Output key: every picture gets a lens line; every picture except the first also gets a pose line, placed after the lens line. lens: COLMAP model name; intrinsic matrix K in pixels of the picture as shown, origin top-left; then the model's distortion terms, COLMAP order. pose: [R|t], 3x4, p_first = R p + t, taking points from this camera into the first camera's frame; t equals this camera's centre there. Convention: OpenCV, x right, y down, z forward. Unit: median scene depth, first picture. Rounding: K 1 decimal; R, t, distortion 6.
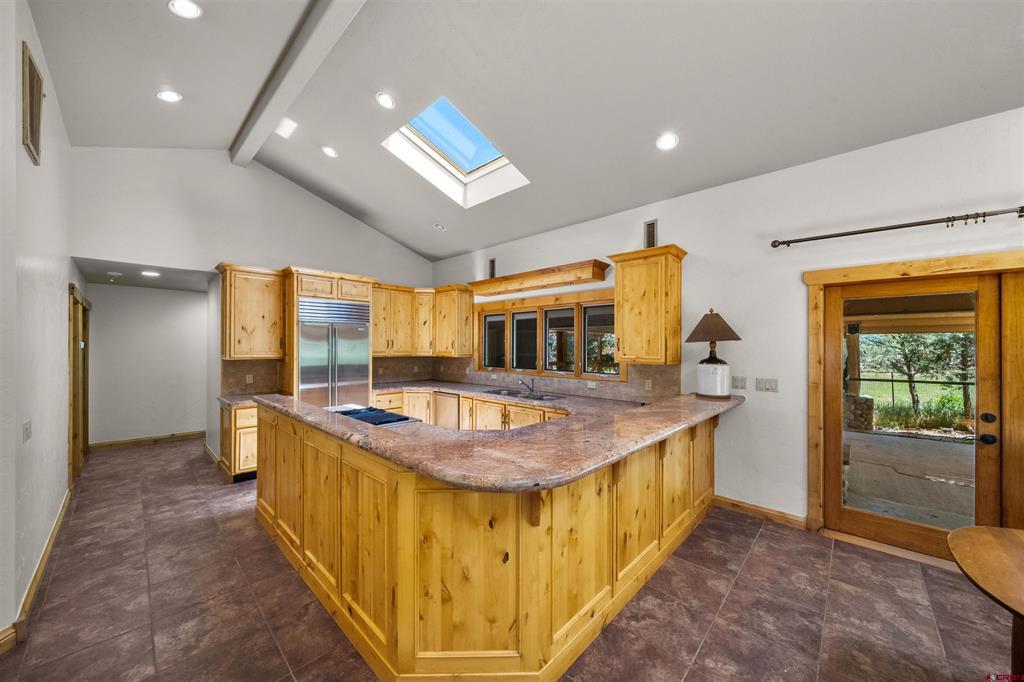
lens RADIAL K [[360.8, 0, 512.7], [0, 360.8, 346.0], [0, 0, 1]] dist [-0.000894, -0.000090]
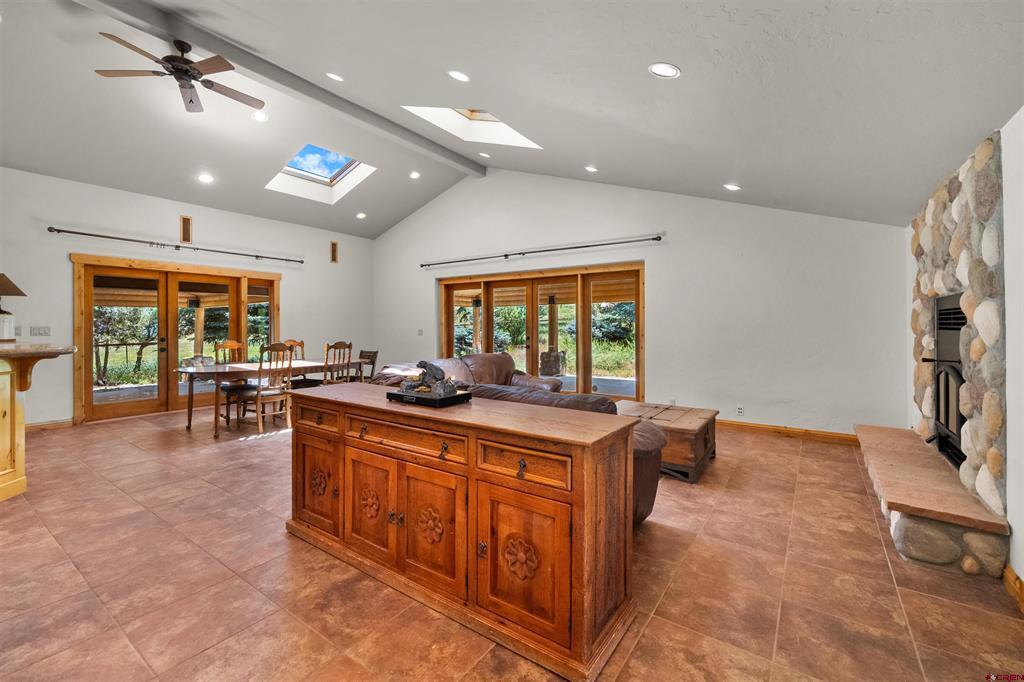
lens RADIAL K [[433.8, 0, 513.8], [0, 433.8, 323.3], [0, 0, 1]] dist [0.000245, -0.000052]
pose [[-0.146494, -0.003554, 0.989205, -1.255182], [-0.002874, 0.999991, 0.003167, 0.074253], [-0.989207, -0.002378, -0.146503, -0.557054]]
